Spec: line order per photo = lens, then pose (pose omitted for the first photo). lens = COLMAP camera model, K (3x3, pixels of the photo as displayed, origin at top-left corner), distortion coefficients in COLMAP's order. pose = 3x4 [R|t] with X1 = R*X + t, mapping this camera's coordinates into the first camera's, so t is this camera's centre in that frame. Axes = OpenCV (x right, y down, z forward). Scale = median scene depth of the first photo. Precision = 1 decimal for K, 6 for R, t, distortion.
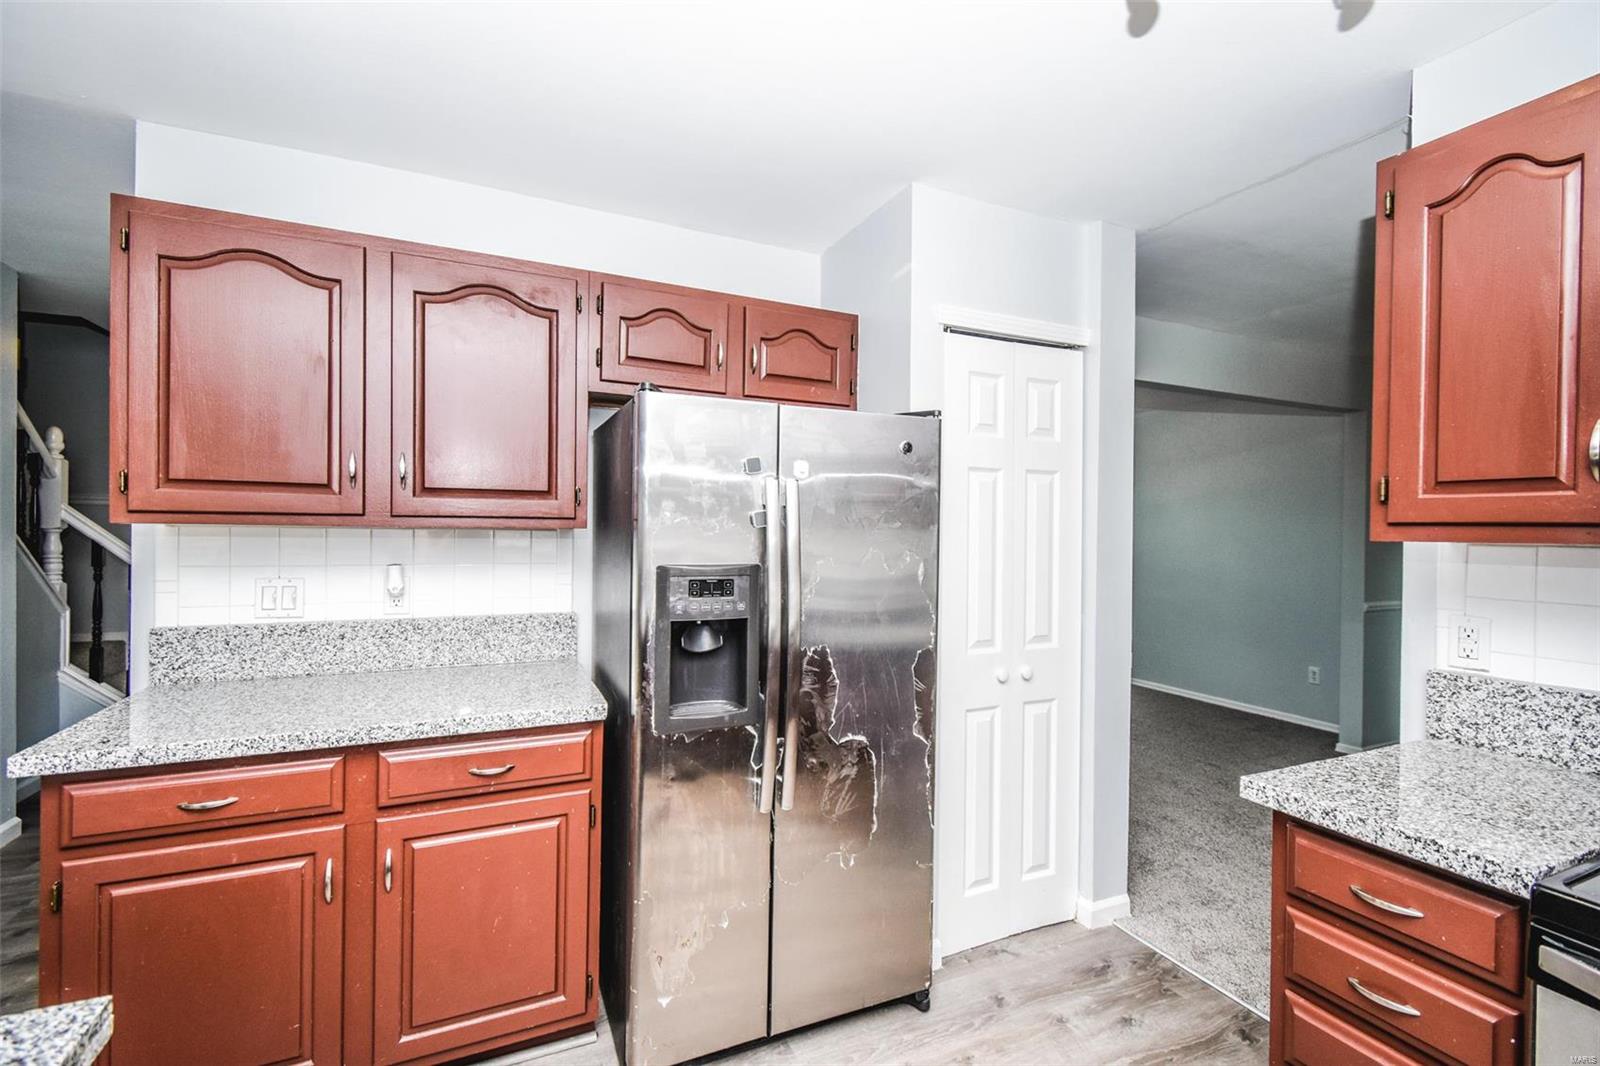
lens RADIAL K [[703.6, 0, 792.6], [0, 703.6, 534.7], [0, 0, 1]] dist [0.000741, -0.001697]
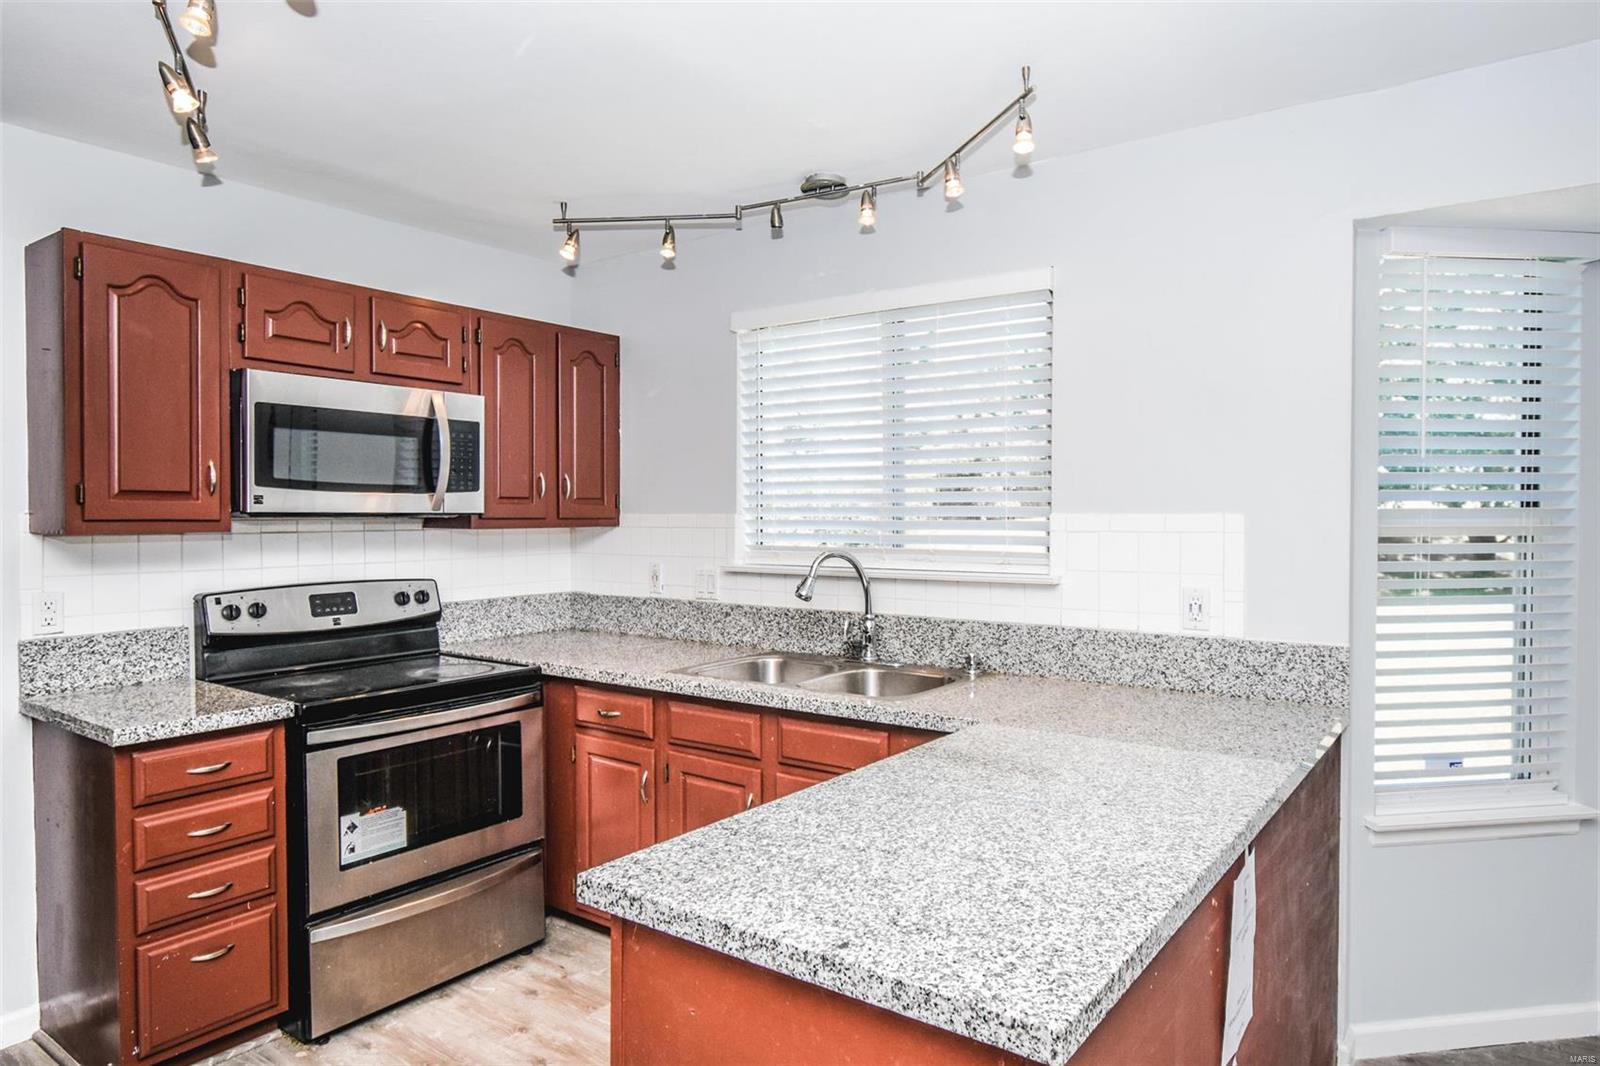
lens RADIAL K [[848.7, 0, 800.0], [0, 848.7, 533.0], [0, 0, 1]] dist [0.001613, -0.000274]
pose [[-0.456463, -0.026620, 0.889344, -1.088686], [0.005177, 0.999456, 0.032573, -0.034720], [-0.889727, 0.019472, -0.456077, 0.538840]]
